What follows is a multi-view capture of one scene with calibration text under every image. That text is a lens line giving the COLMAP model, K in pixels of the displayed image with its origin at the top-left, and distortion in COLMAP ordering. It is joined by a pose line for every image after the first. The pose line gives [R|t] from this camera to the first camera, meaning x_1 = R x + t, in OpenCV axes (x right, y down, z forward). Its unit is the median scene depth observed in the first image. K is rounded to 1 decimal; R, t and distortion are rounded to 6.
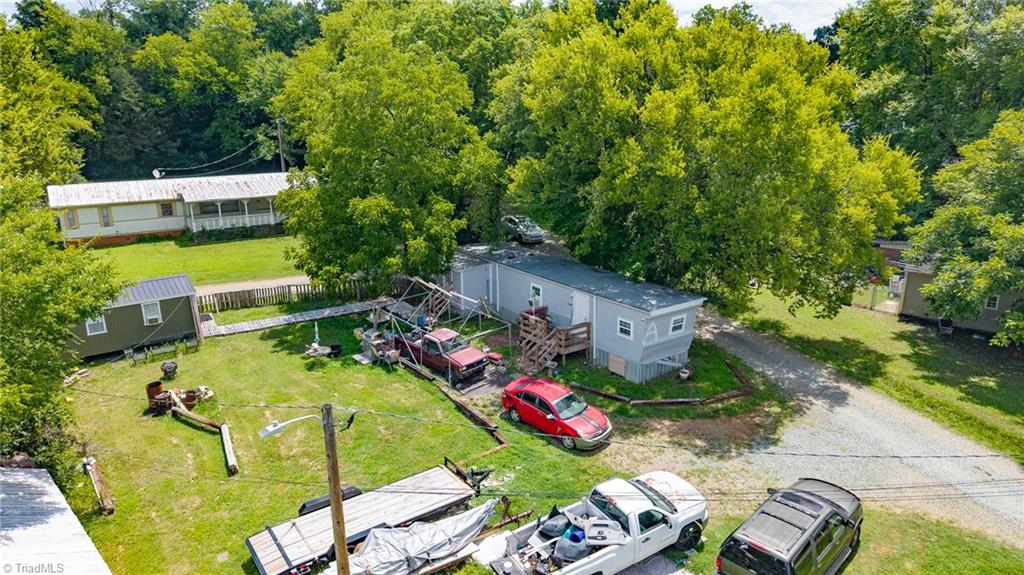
lens RADIAL K [[682.0, 0, 512.0], [0, 682.0, 287.5], [0, 0, 1]] dist [0.044290, -0.059373]
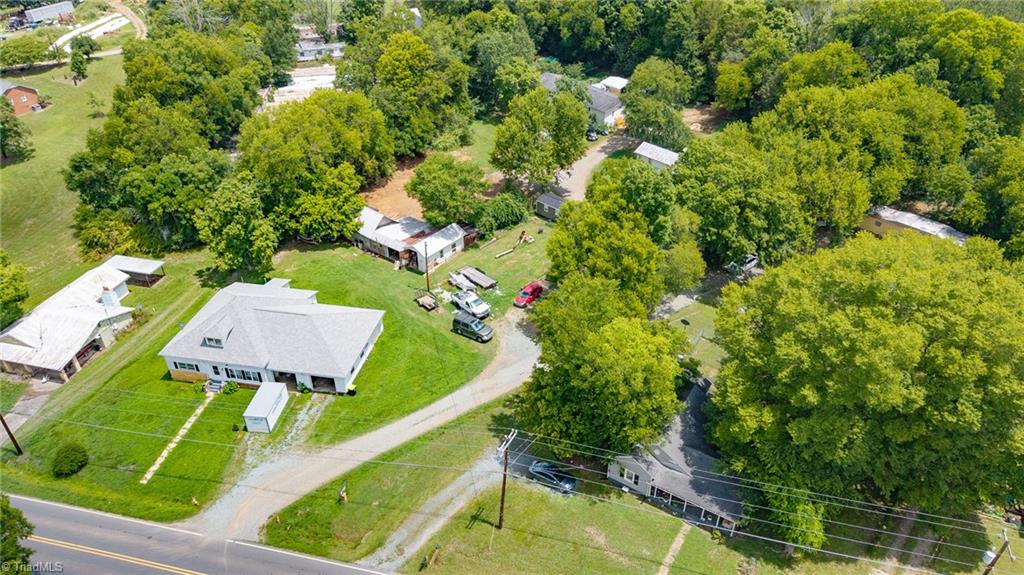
lens RADIAL K [[682.0, 0, 512.0], [0, 682.0, 287.5], [0, 0, 1]] dist [0.044290, -0.059373]
pose [[0.145947, 0.554521, -0.819271, 2.089531], [-0.265570, 0.819703, 0.507504, -1.154041], [0.952981, 0.143506, 0.266897, 0.008813]]
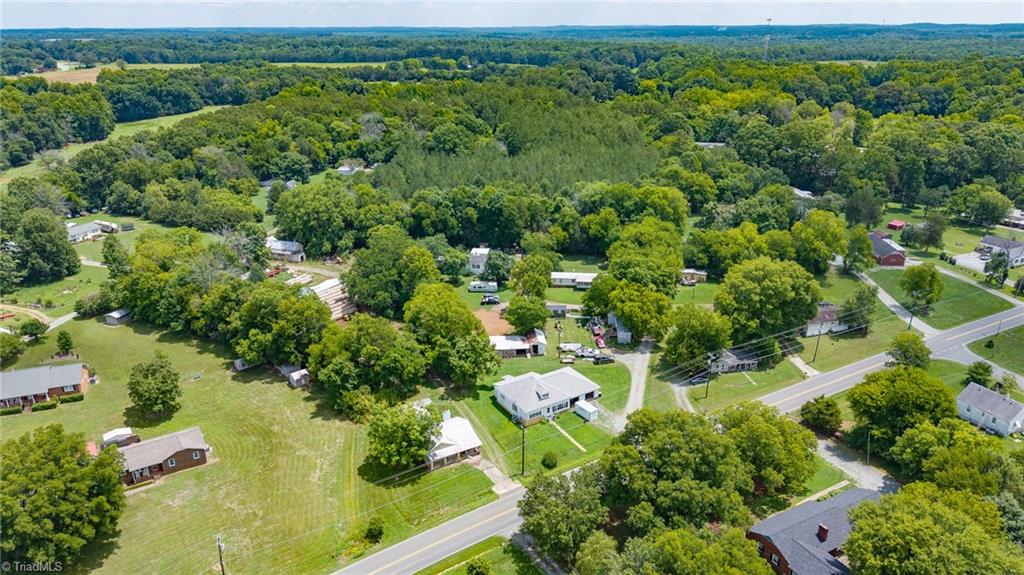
lens RADIAL K [[675.3, 0, 512.0], [0, 675.3, 287.5], [0, 0, 1]] dist [0.089334, -0.141927]
pose [[0.778701, 0.225352, -0.585527, 2.501816], [-0.165971, 0.974009, 0.154141, -0.983383], [0.605044, -0.022850, 0.795864, -3.863259]]
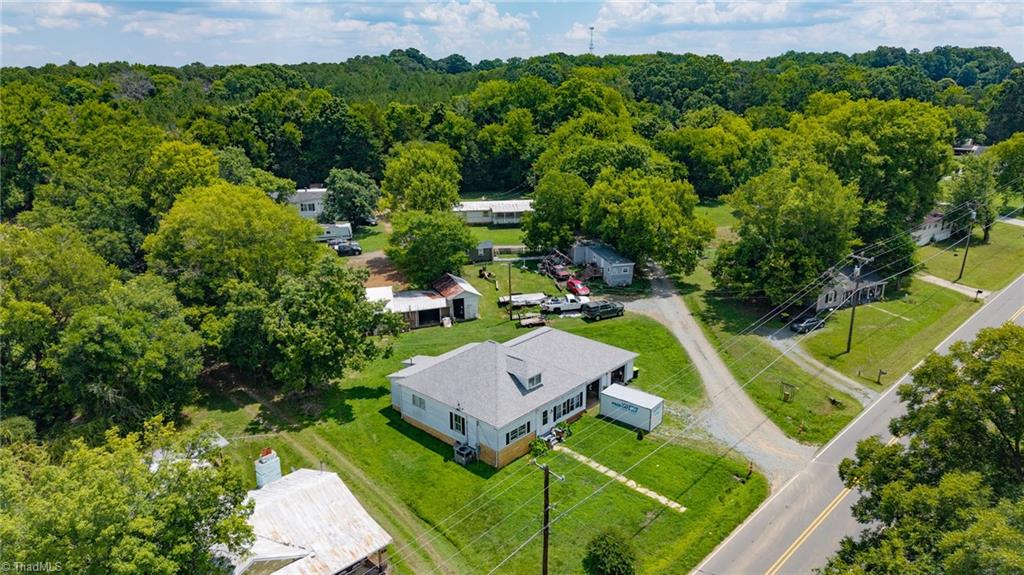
lens RADIAL K [[682.0, 0, 512.0], [0, 682.0, 287.5], [0, 0, 1]] dist [0.044290, -0.059373]
pose [[0.915736, 0.117790, -0.384126, 0.850492], [-0.105030, 0.992996, 0.054109, 0.012983], [0.387809, -0.009205, 0.921694, -1.869860]]
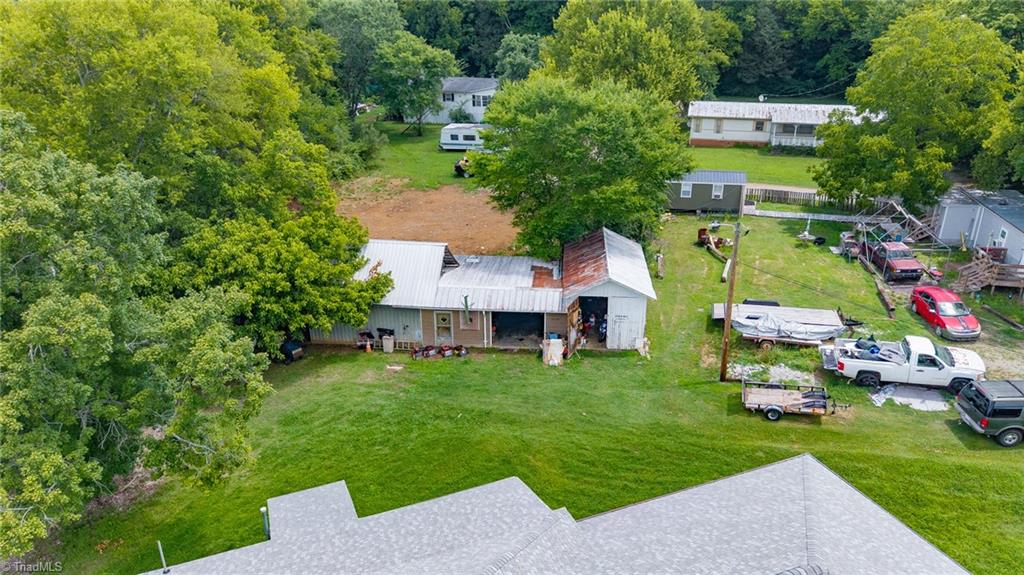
lens RADIAL K [[682.0, 0, 512.0], [0, 682.0, 287.5], [0, 0, 1]] dist [0.044290, -0.059373]
pose [[0.651339, 0.285241, -0.703133, 0.333757], [-0.199347, 0.958429, 0.204144, 0.019460], [0.732133, 0.007200, 0.681124, -0.418395]]
